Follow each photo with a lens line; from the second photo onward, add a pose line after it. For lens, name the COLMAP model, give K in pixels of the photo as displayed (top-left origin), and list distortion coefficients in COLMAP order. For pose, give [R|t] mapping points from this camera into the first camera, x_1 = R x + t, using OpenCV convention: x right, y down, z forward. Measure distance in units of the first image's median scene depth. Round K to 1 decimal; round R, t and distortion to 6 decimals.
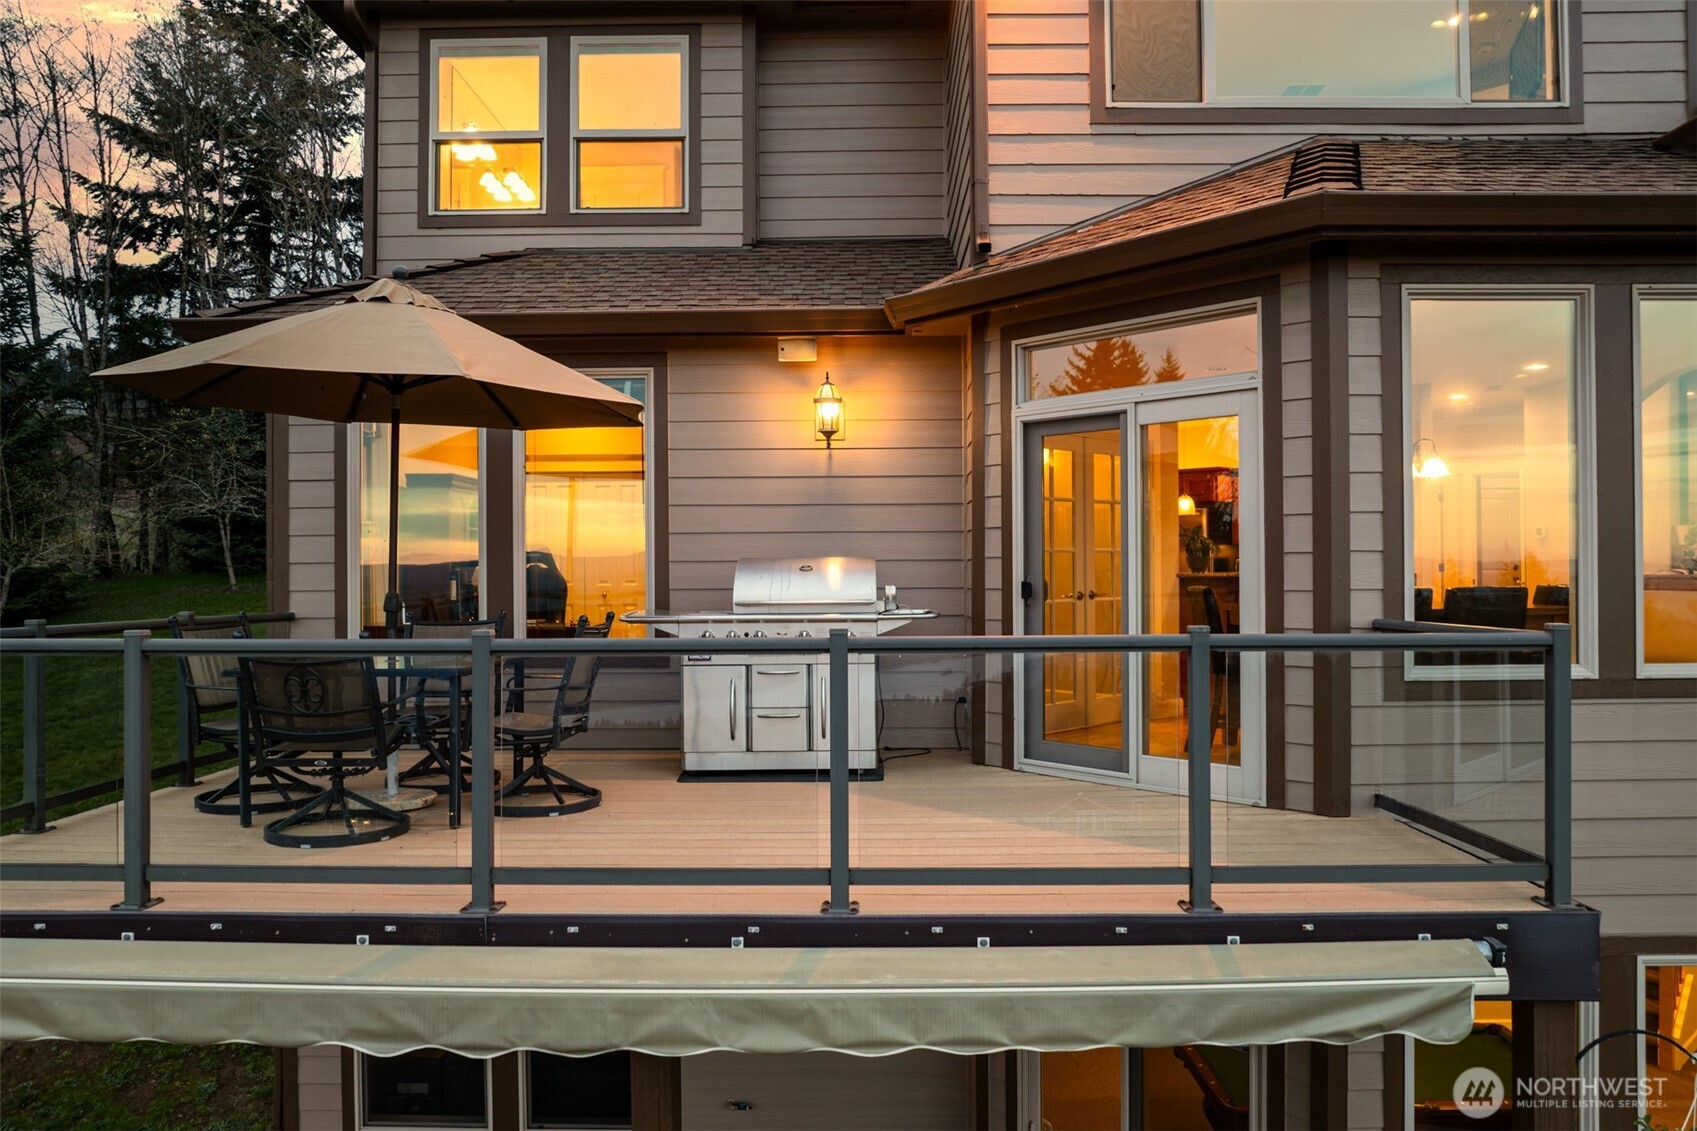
lens RADIAL K [[1179.8, 0, 848.5], [0, 1179.8, 565.5], [0, 0, 1]] dist [-0.038747, 0.001706]
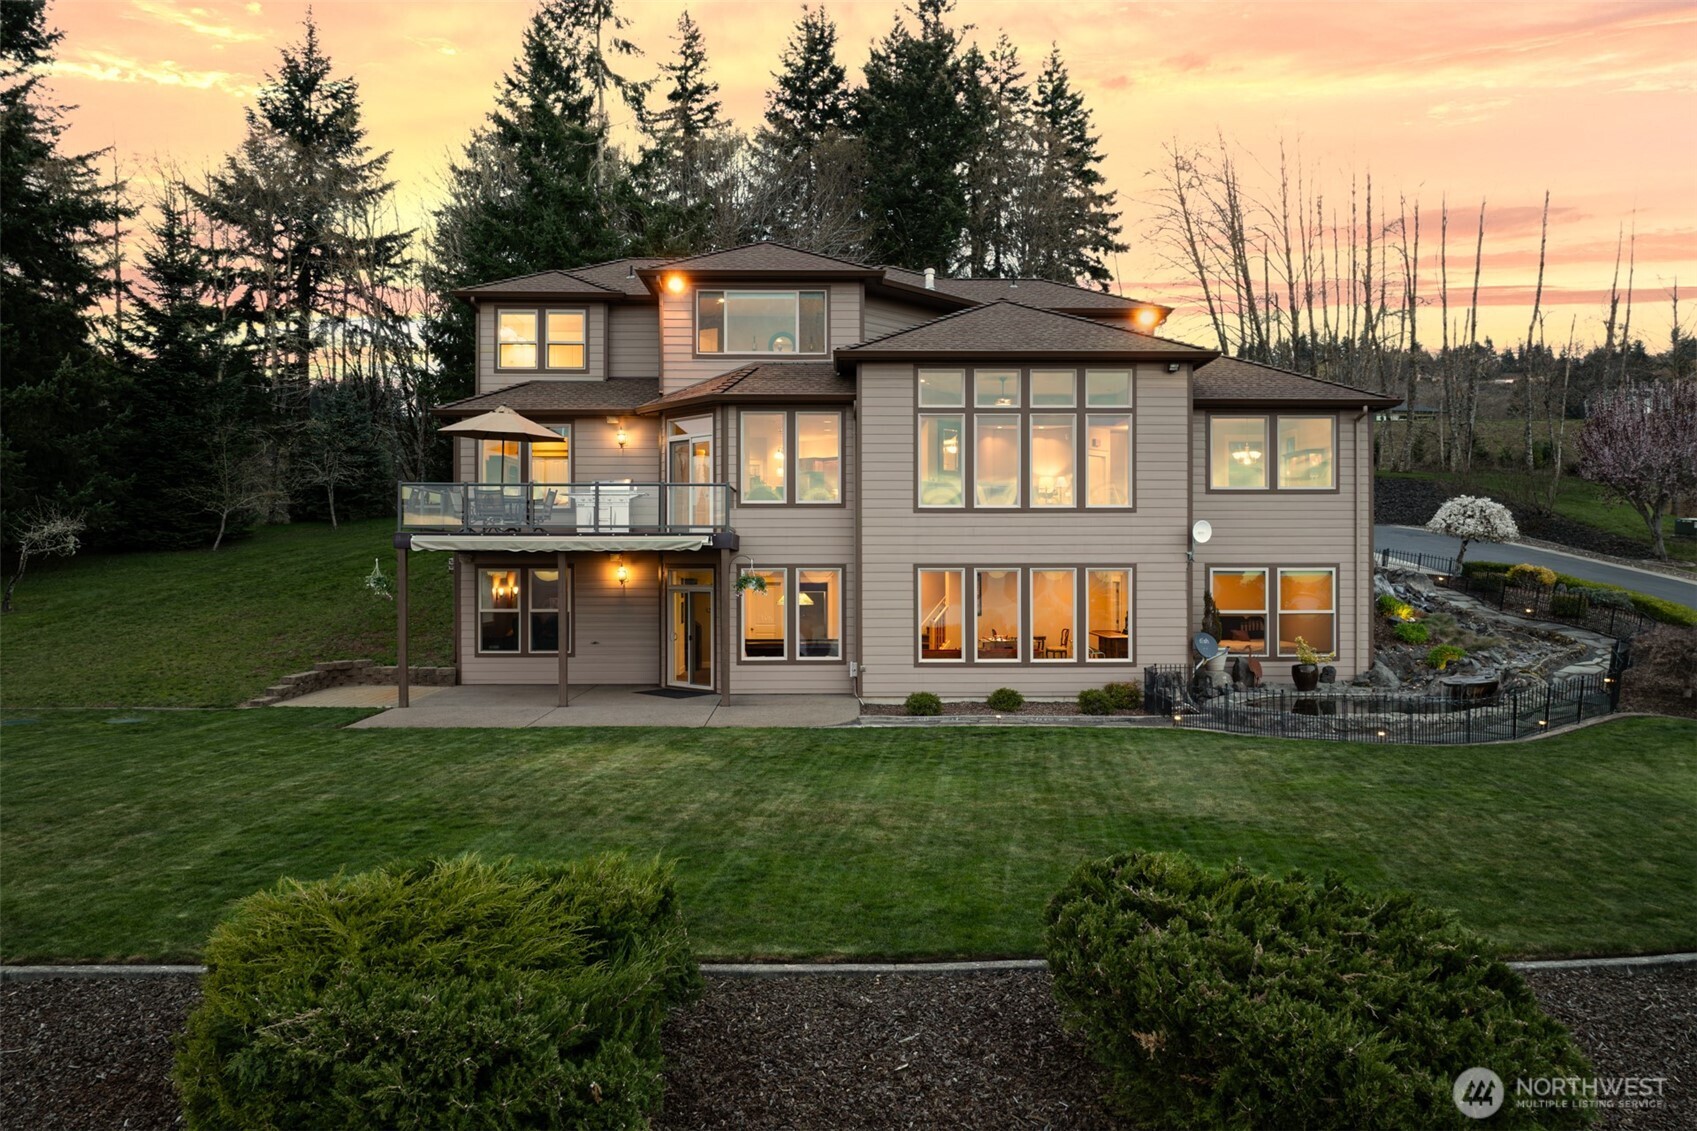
lens RADIAL K [[1179.8, 0, 848.5], [0, 1179.8, 565.5], [0, 0, 1]] dist [-0.038747, 0.001706]
pose [[0.999492, 0.006597, 0.031178, 0.444677], [-0.006669, 0.999975, 0.002211, 0.189022], [-0.031163, -0.002418, 0.999511, -2.020151]]
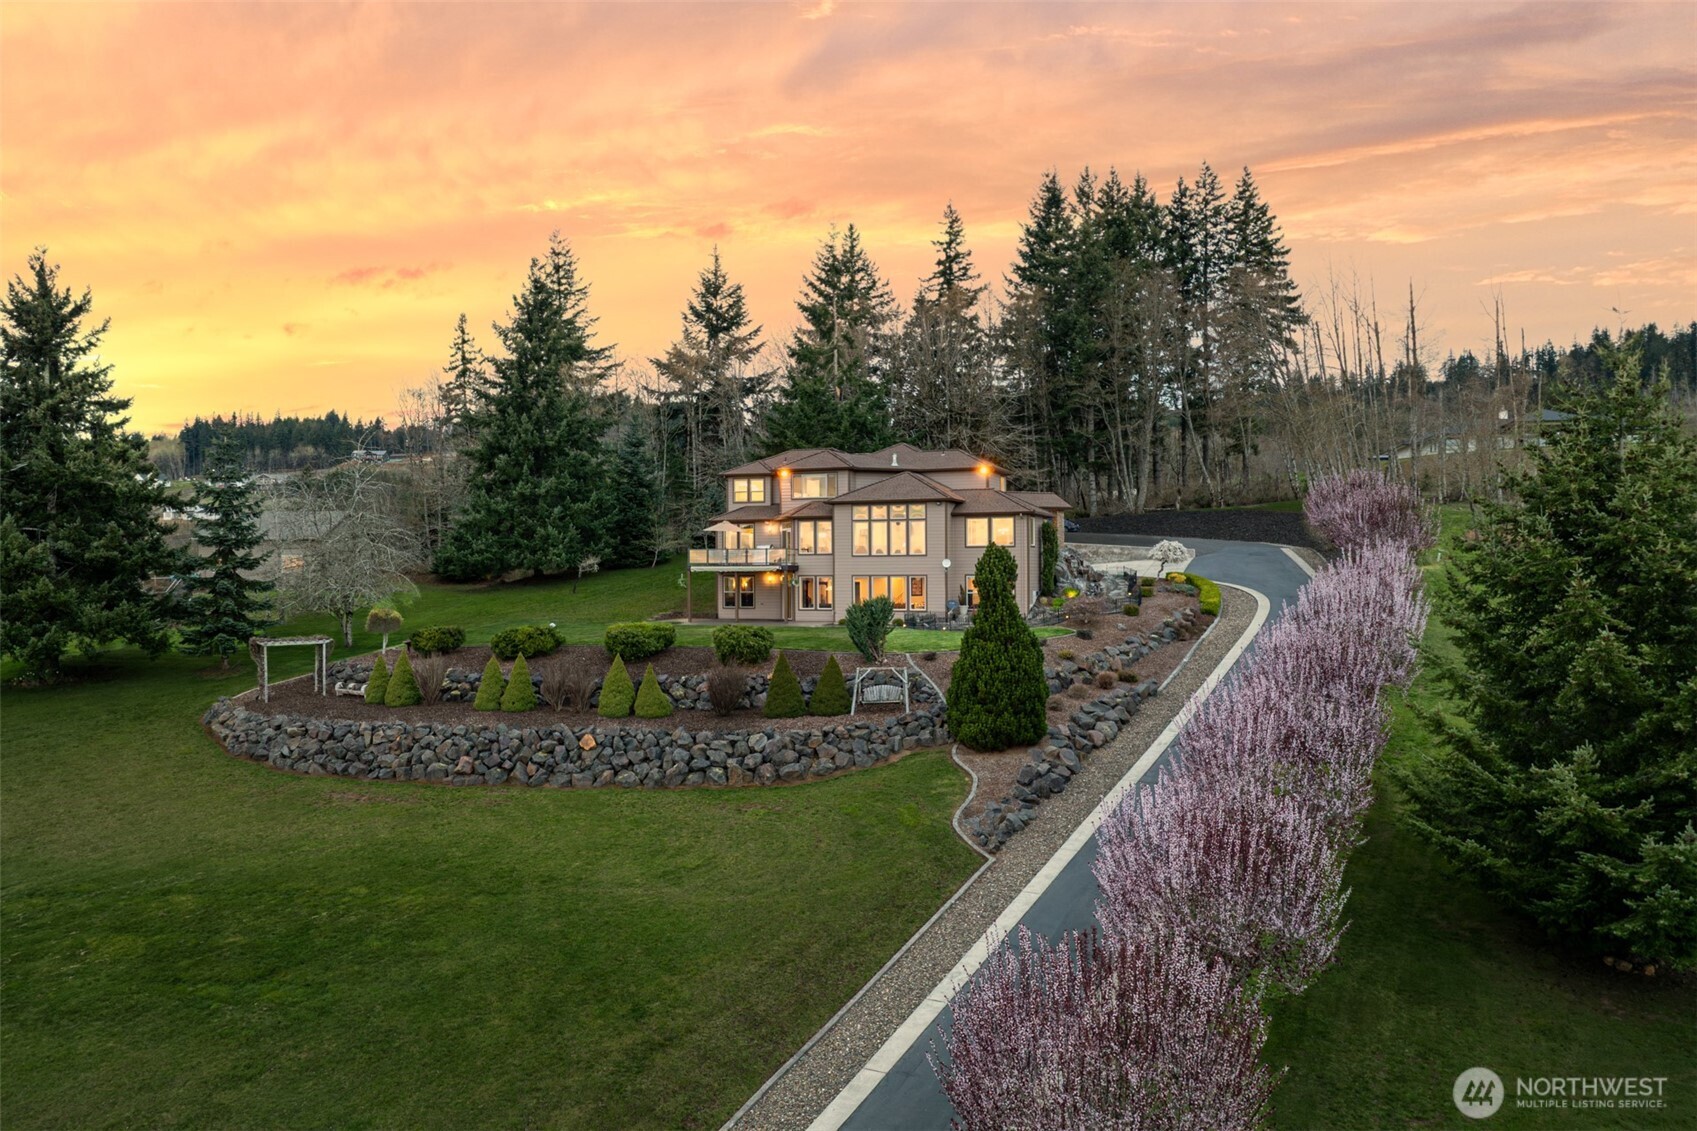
lens RADIAL K [[1179.8, 0, 848.5], [0, 1179.8, 565.5], [0, 0, 1]] dist [-0.038747, 0.001706]
pose [[0.939349, 0.001070, -0.342960, 3.118244], [-0.001250, 0.999999, -0.000304, 0.134066], [0.342959, 0.000715, 0.939350, -6.255012]]
